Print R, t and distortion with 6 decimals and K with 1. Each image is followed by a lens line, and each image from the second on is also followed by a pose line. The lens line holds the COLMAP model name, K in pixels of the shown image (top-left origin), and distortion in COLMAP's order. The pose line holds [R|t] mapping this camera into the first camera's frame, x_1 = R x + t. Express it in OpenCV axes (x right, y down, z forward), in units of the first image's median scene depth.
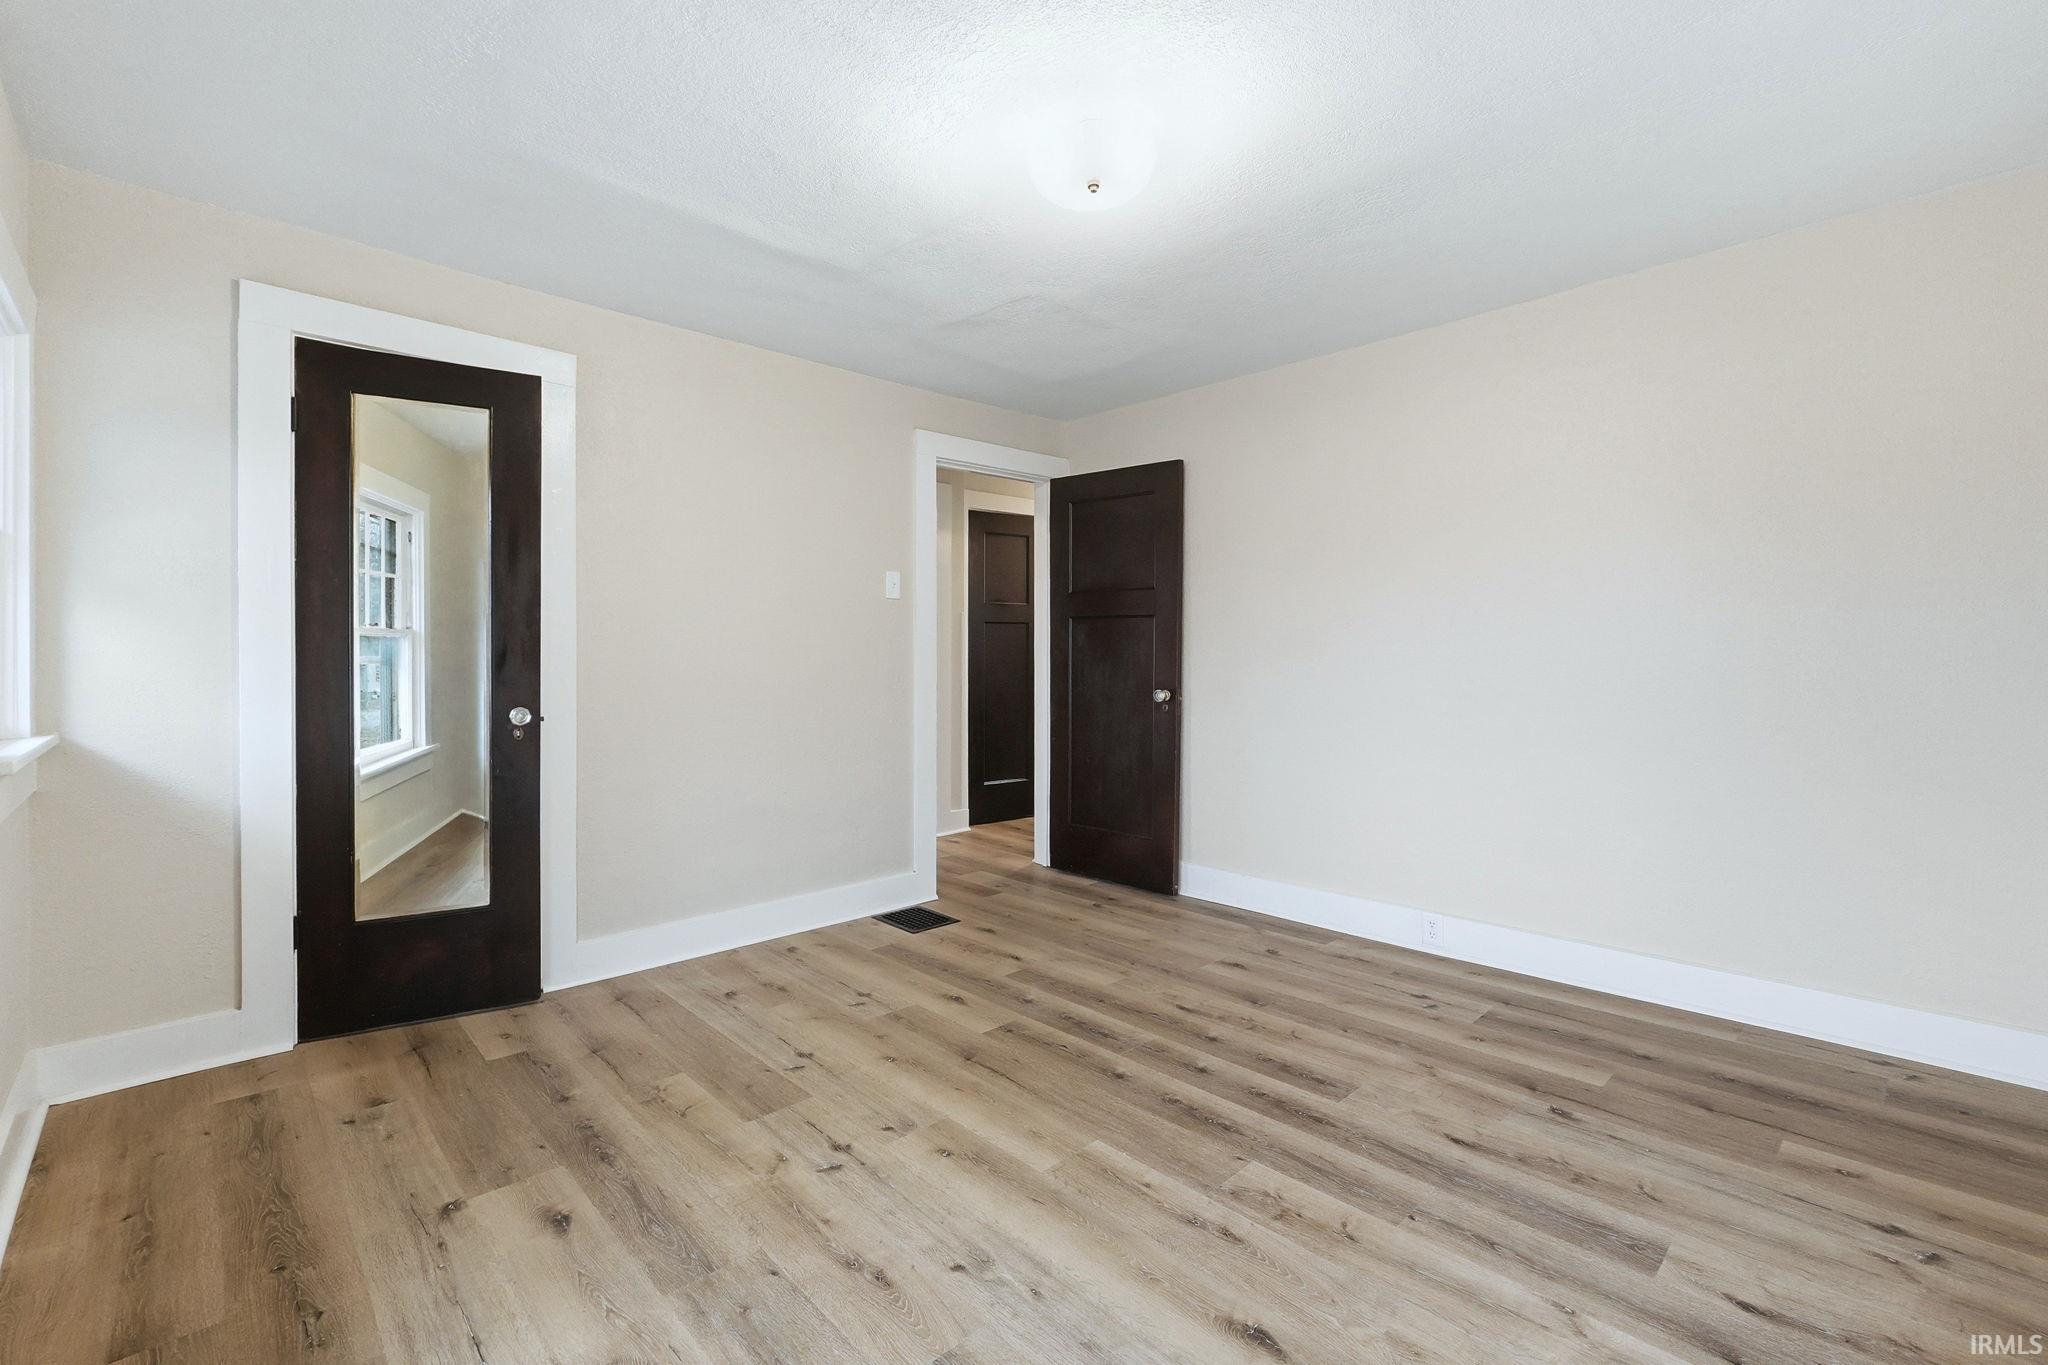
lens RADIAL K [[858.6, 0, 1023.1], [0, 858.6, 665.7], [0, 0, 1]] dist [-0.004321, -0.000006]
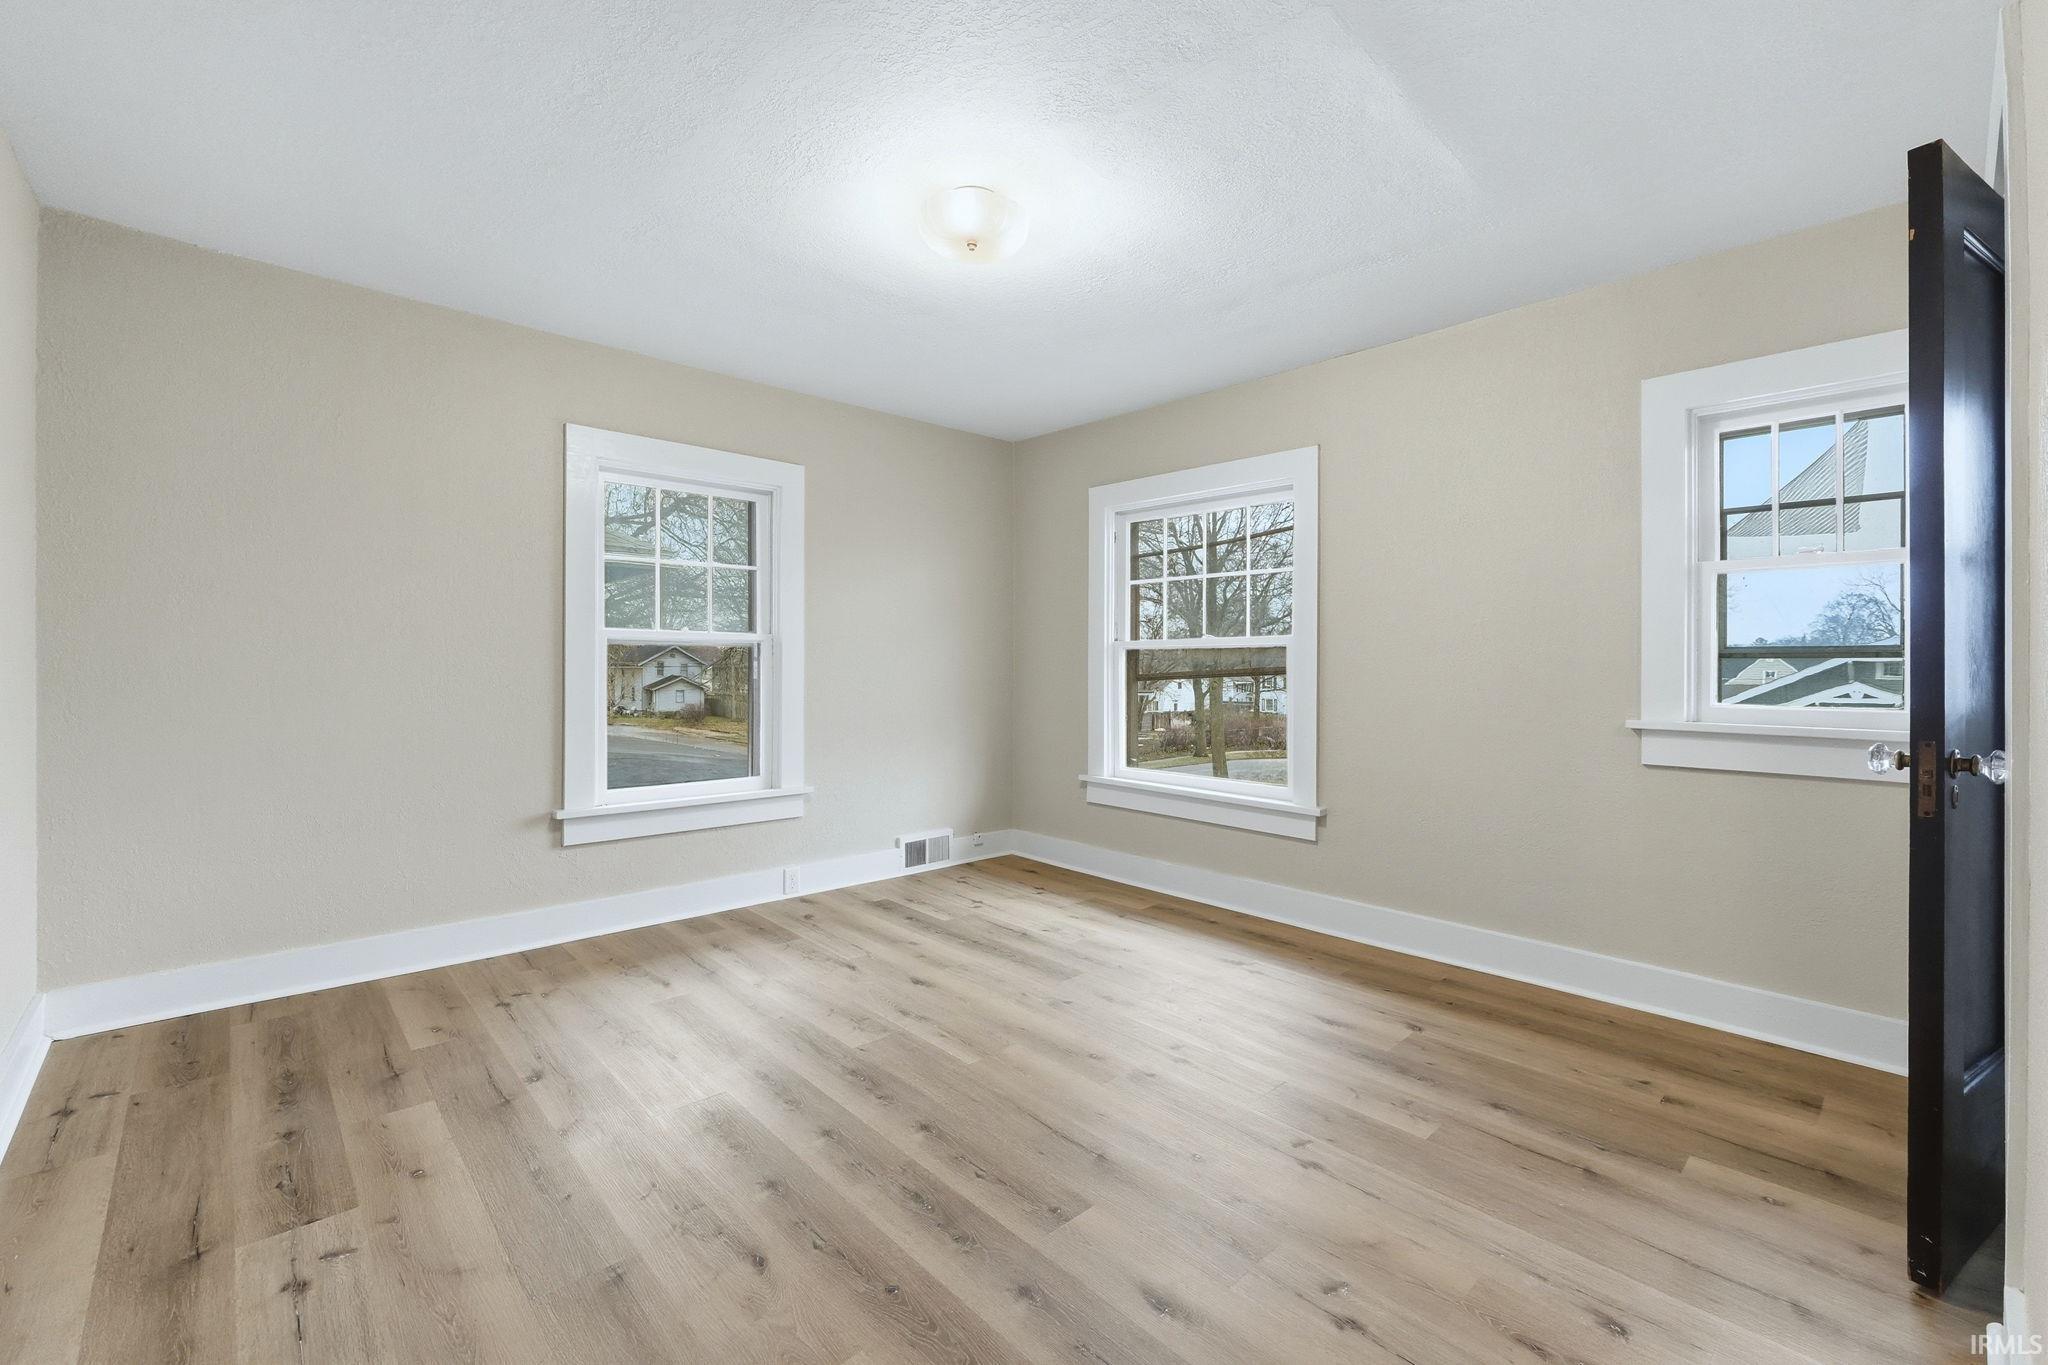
lens RADIAL K [[858.6, 0, 1023.1], [0, 858.6, 665.7], [0, 0, 1]] dist [-0.004321, -0.000006]
pose [[-0.999988, -0.002352, 0.004394, 0.007384], [-0.002263, 0.999791, 0.020342, -0.020586], [-0.004441, 0.020332, -0.999783, 1.962661]]
